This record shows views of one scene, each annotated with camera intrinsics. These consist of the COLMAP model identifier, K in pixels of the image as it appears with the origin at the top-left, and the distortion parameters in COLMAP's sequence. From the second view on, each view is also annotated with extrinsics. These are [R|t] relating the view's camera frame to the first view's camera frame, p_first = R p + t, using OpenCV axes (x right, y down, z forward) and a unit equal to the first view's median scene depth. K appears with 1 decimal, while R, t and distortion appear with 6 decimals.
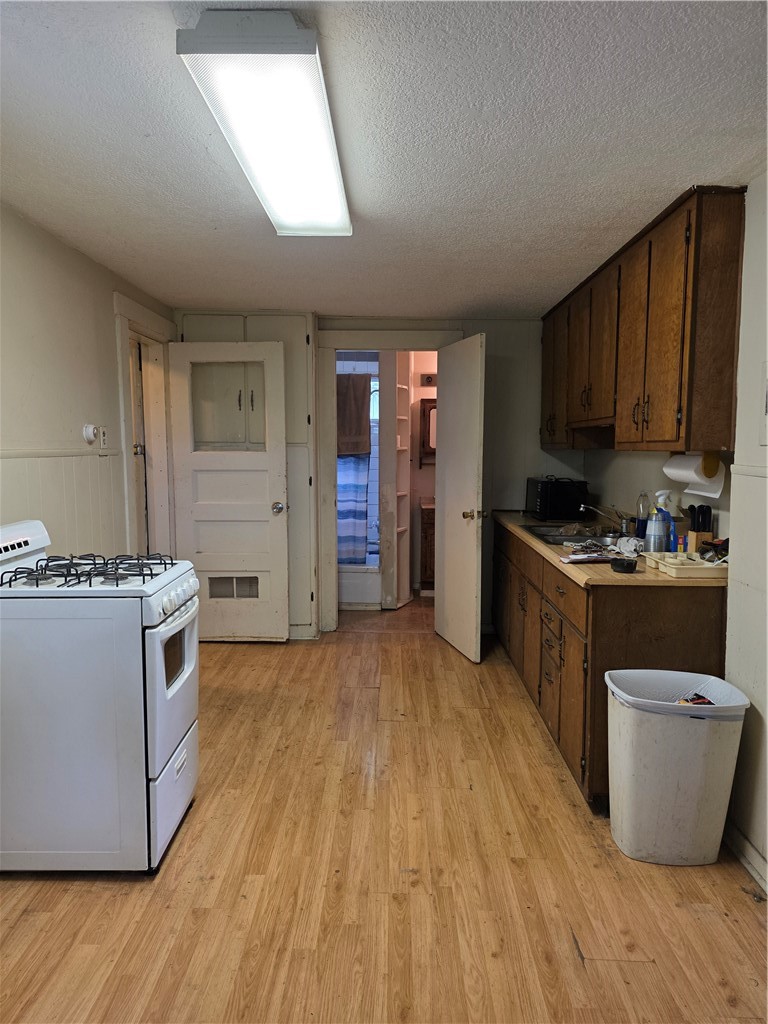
lens RADIAL K [[692.7, 0, 384.5], [0, 692.7, 511.2], [0, 0, 1]] dist [0.026191, -0.002318]
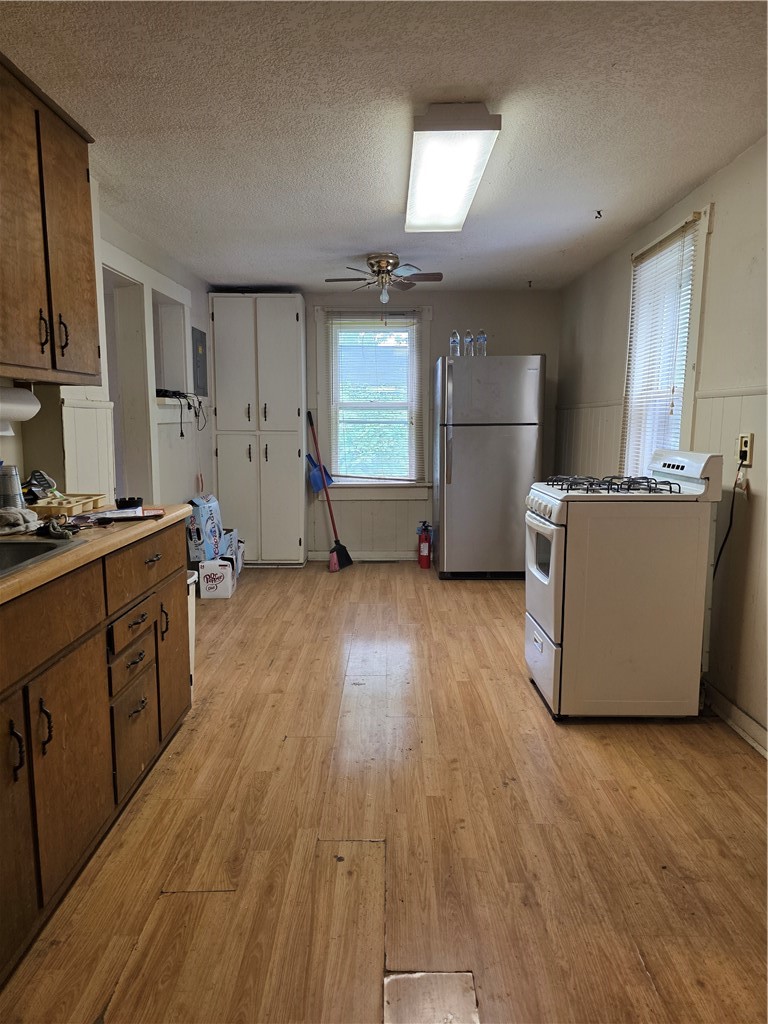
lens RADIAL K [[692.7, 0, 383.9], [0, 692.7, 513.3], [0, 0, 1]] dist [0.026191, -0.002318]
pose [[-0.999977, -0.000388, -0.006797, -0.005574], [-0.001948, 0.972904, 0.231201, -0.120718], [0.006523, 0.231209, -0.972882, 1.746487]]
